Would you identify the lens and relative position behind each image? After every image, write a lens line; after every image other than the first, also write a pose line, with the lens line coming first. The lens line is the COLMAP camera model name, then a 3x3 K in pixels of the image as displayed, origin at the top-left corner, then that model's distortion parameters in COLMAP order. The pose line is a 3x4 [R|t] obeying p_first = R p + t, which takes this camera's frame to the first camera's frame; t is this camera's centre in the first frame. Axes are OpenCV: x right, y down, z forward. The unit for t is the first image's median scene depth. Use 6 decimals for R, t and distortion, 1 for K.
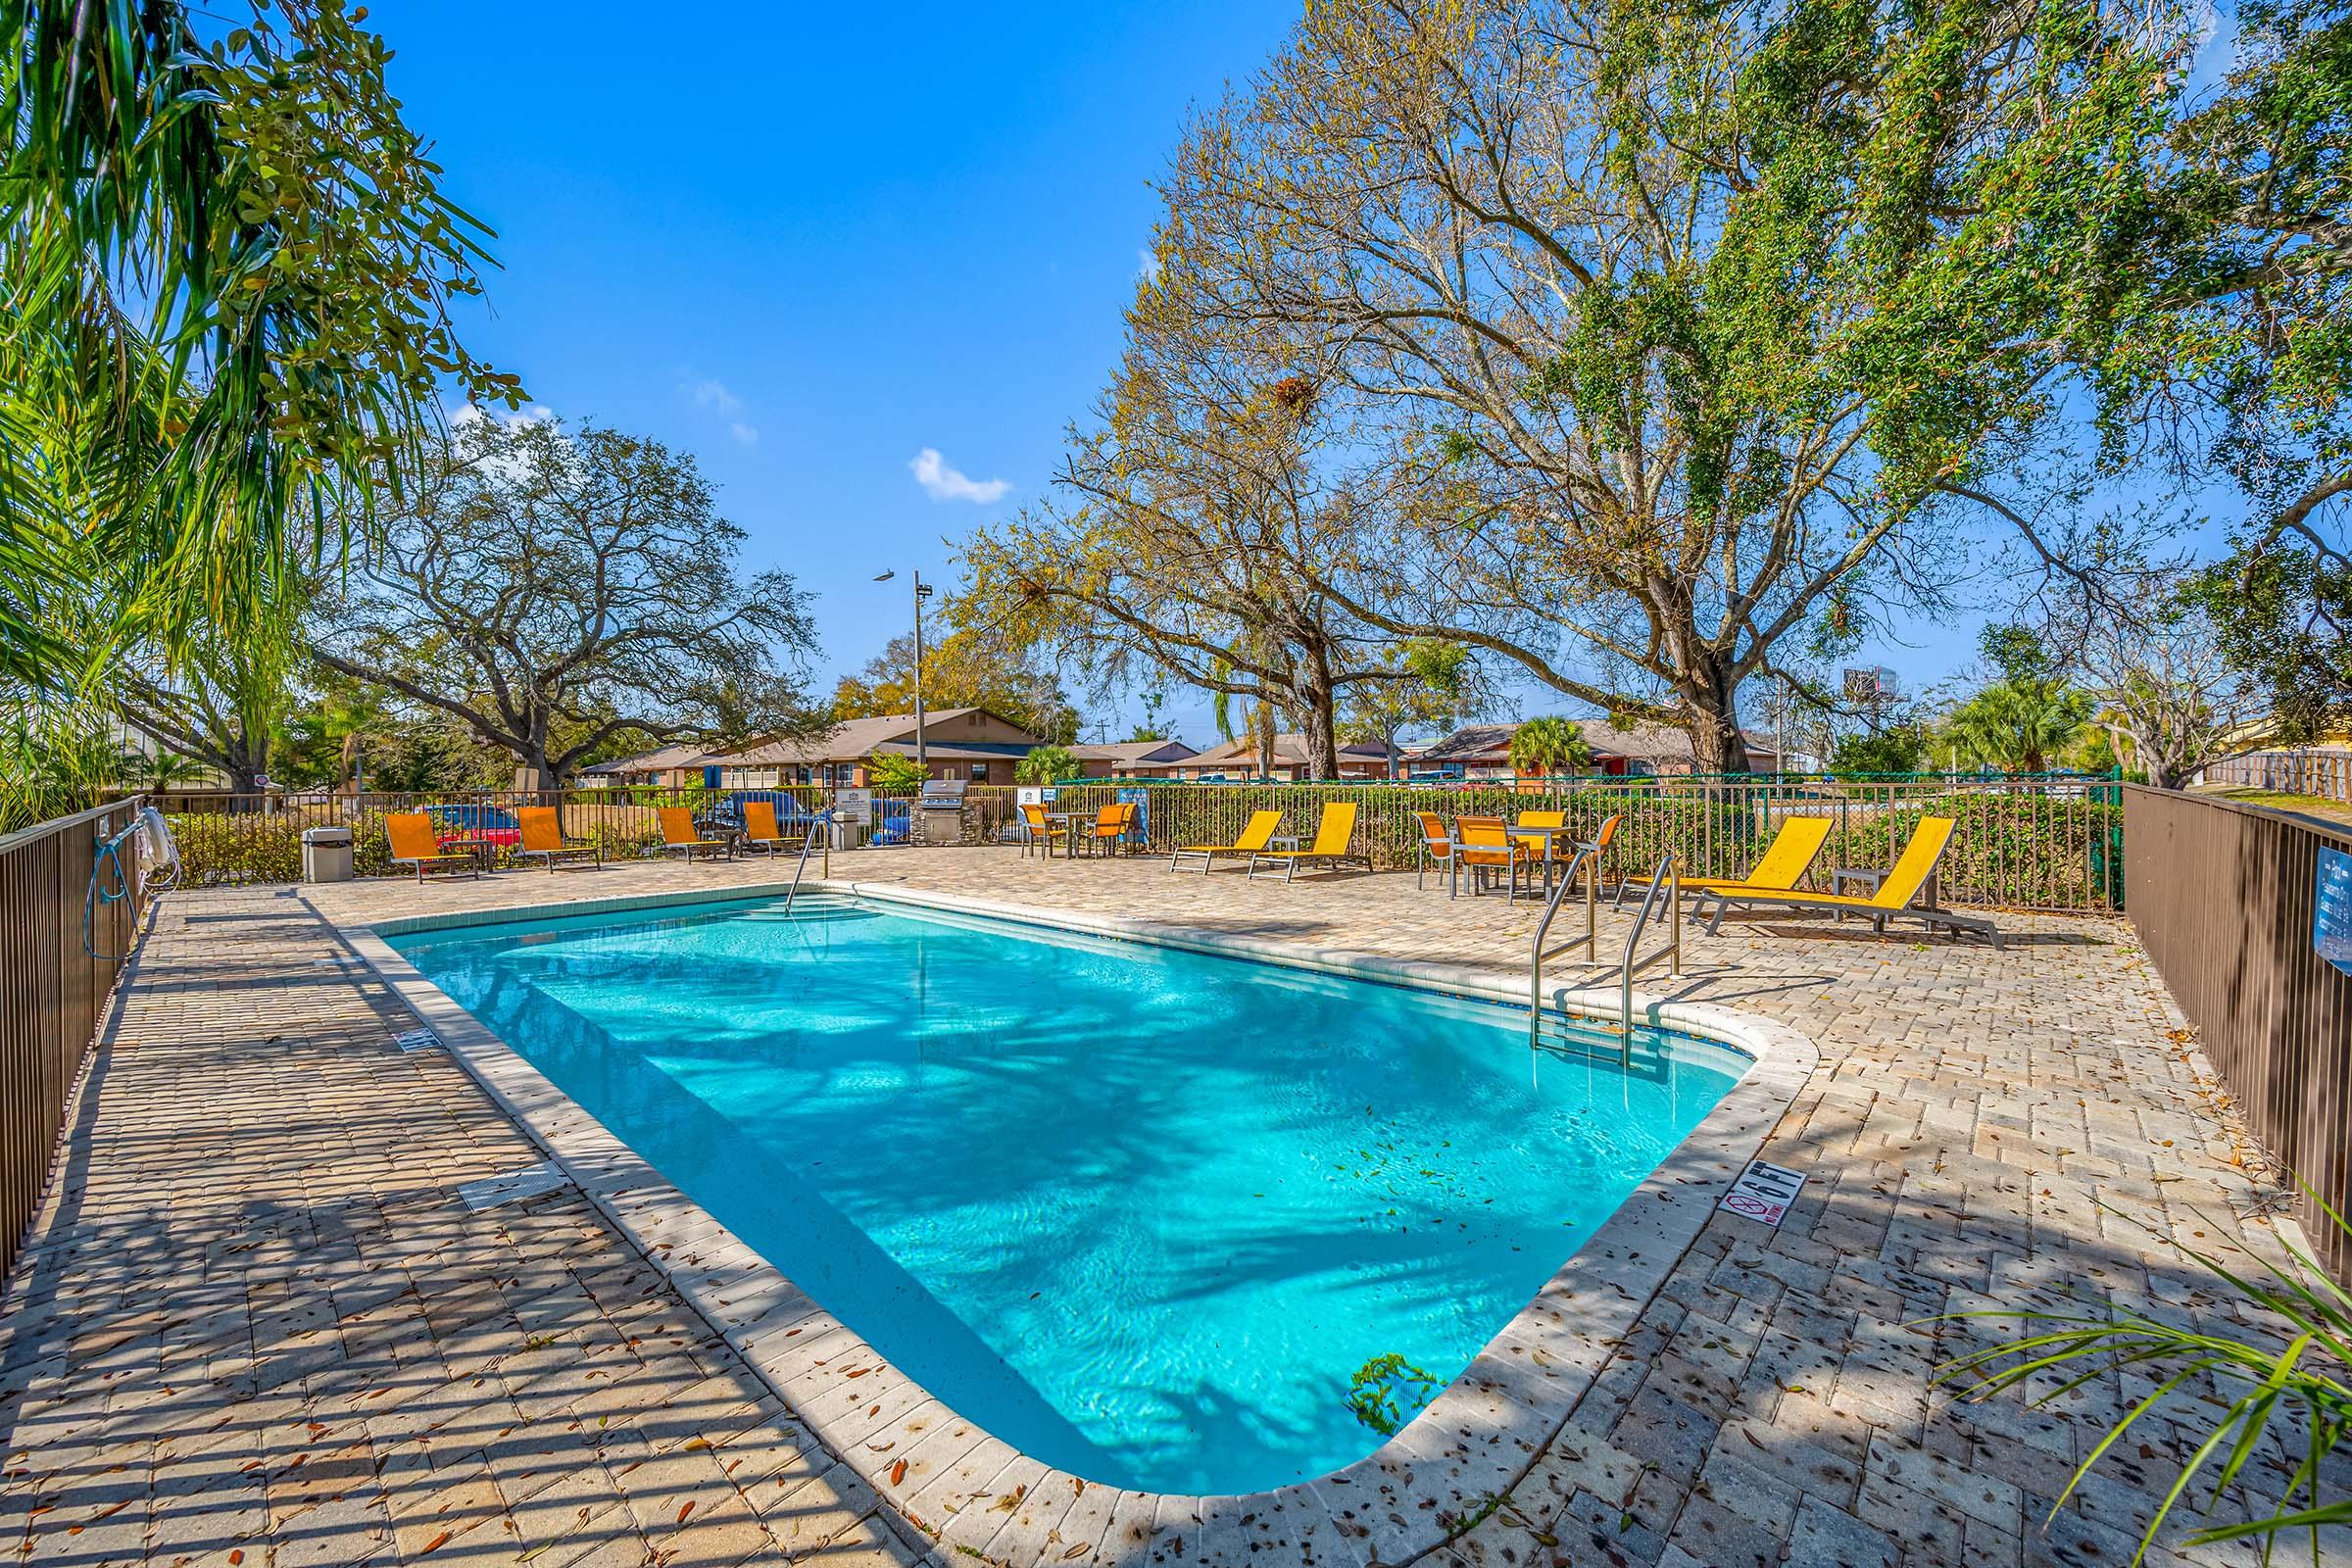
lens RADIAL K [[998.6, 0, 1176.0], [0, 998.6, 784.0], [0, 0, 1]] dist [0.001875, 0.000180]
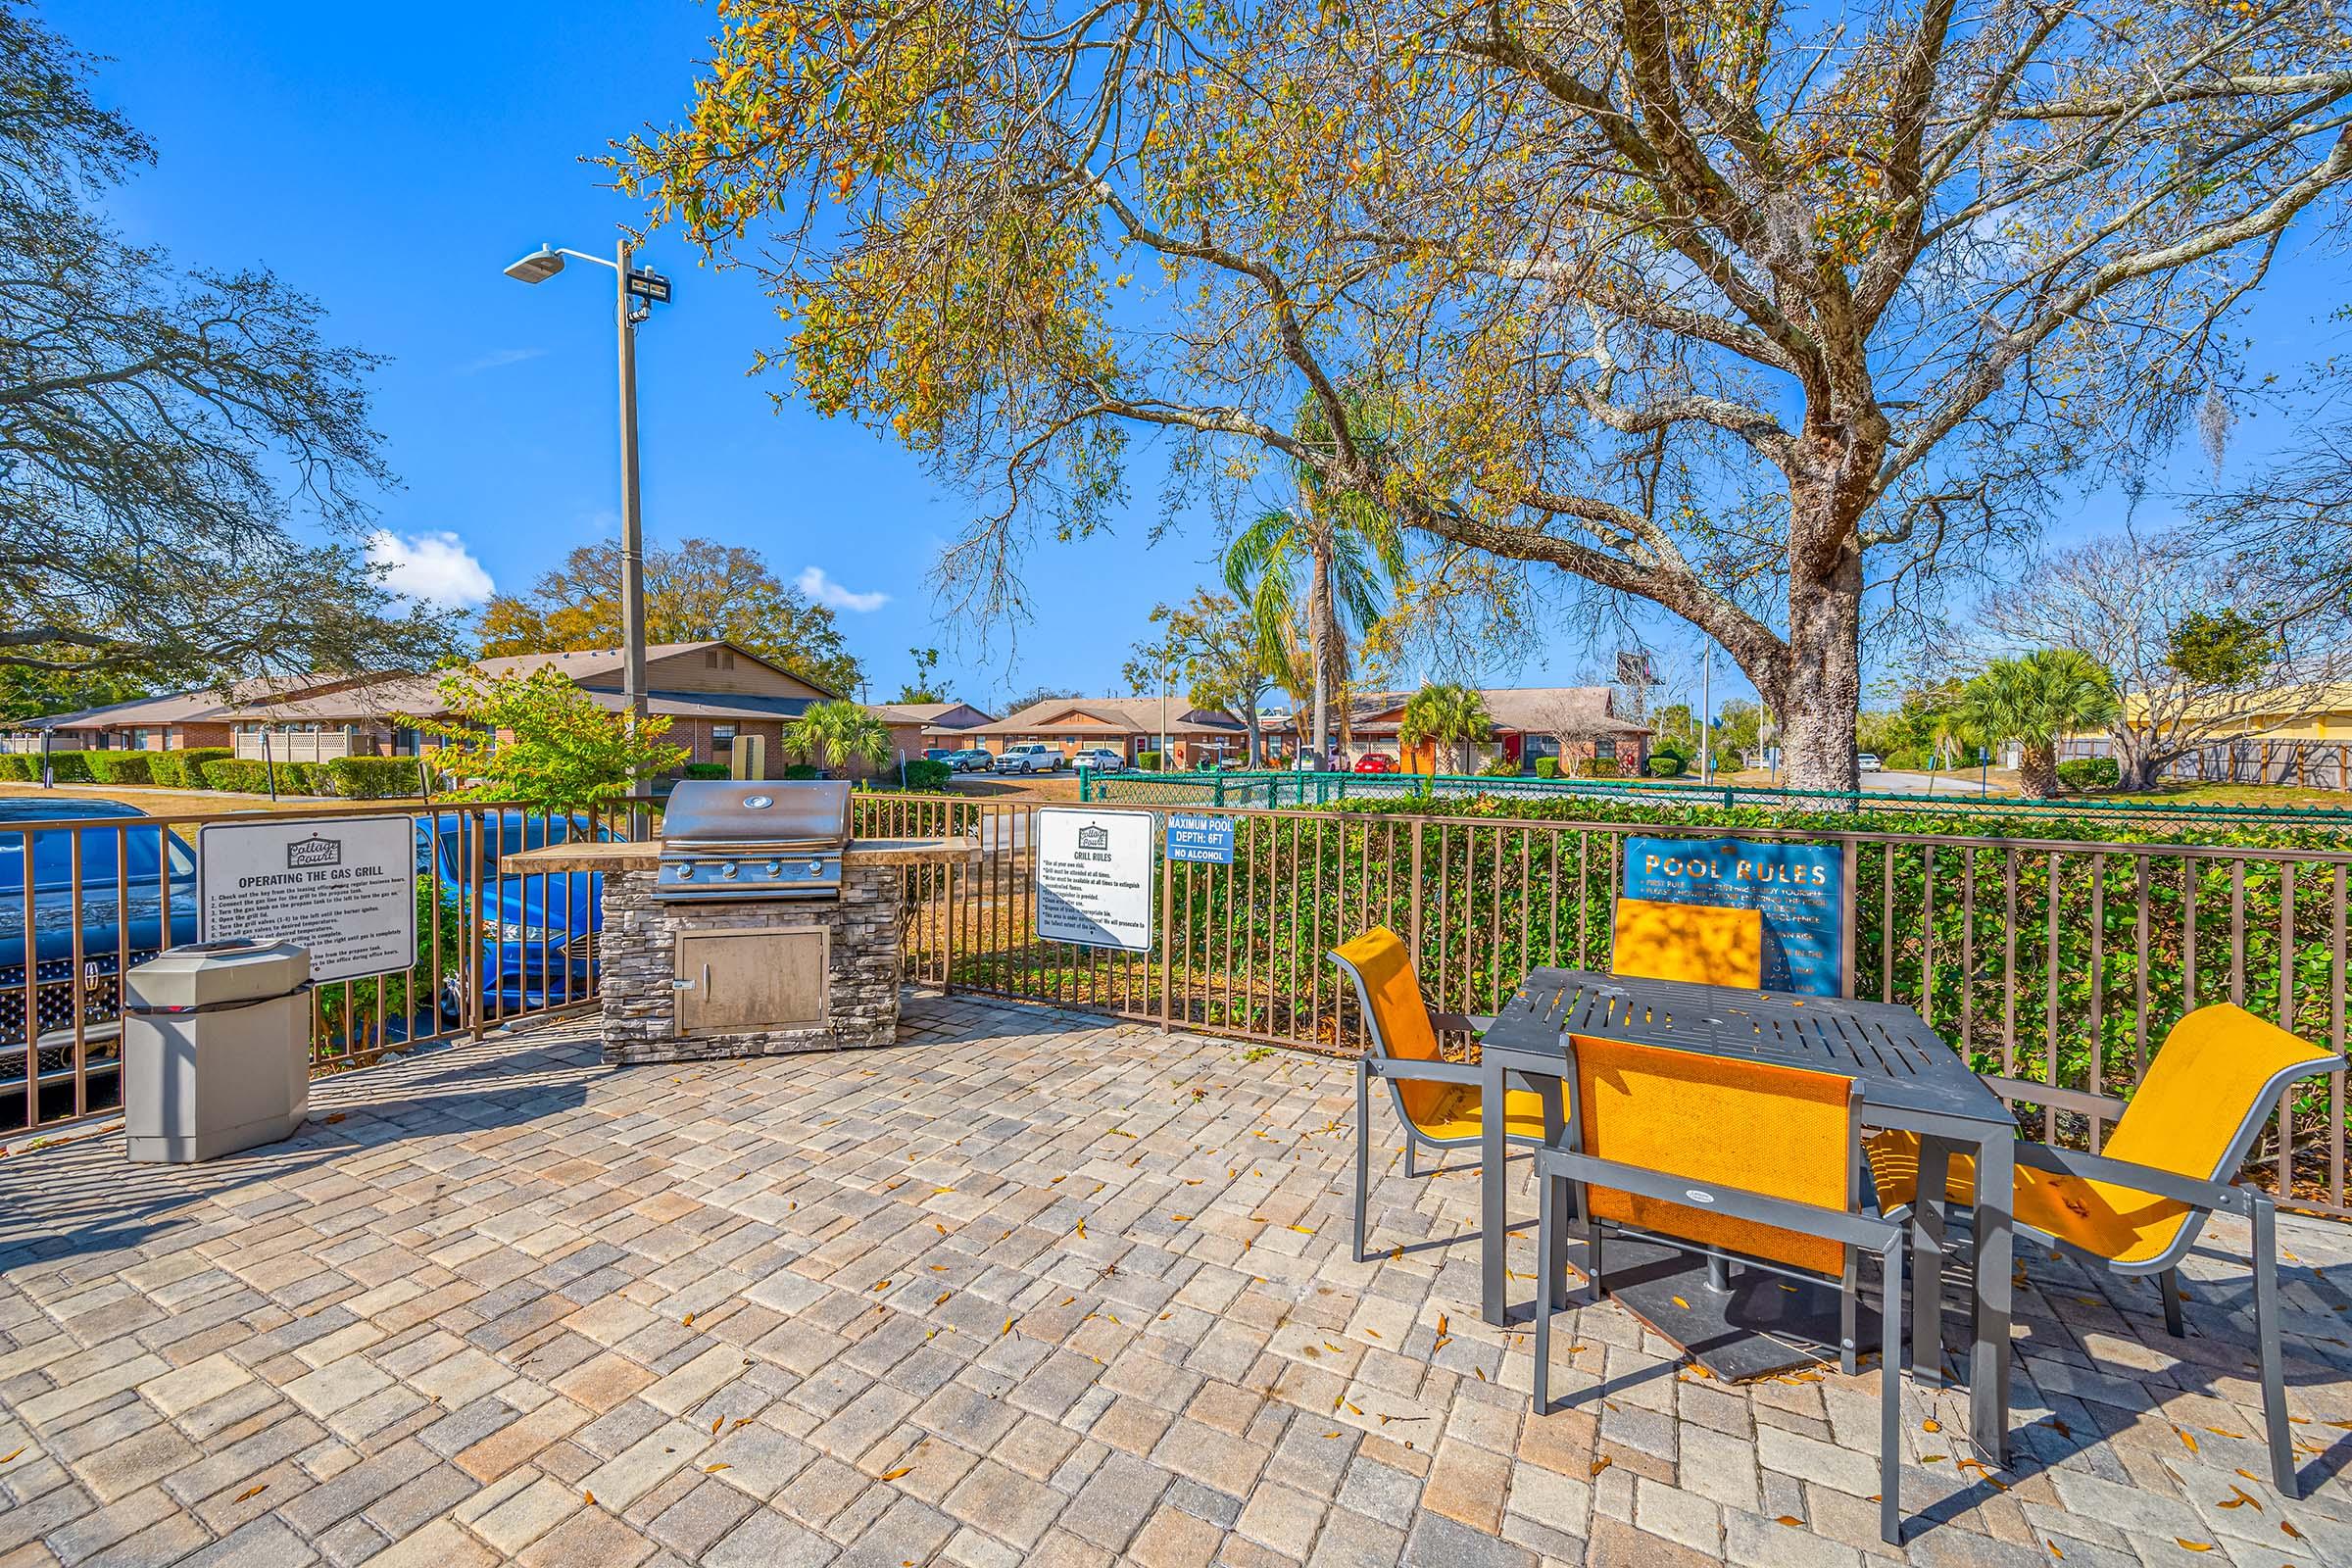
lens RADIAL K [[926.8, 0, 1176.2], [0, 926.8, 764.1], [0, 0, 1]] dist [0.000025, 0.000234]
pose [[0.957861, 0.007138, 0.287143, -0.076621], [-0.010830, 0.999878, 0.011271, -0.004264], [-0.287027, -0.013906, 0.957821, 0.289603]]
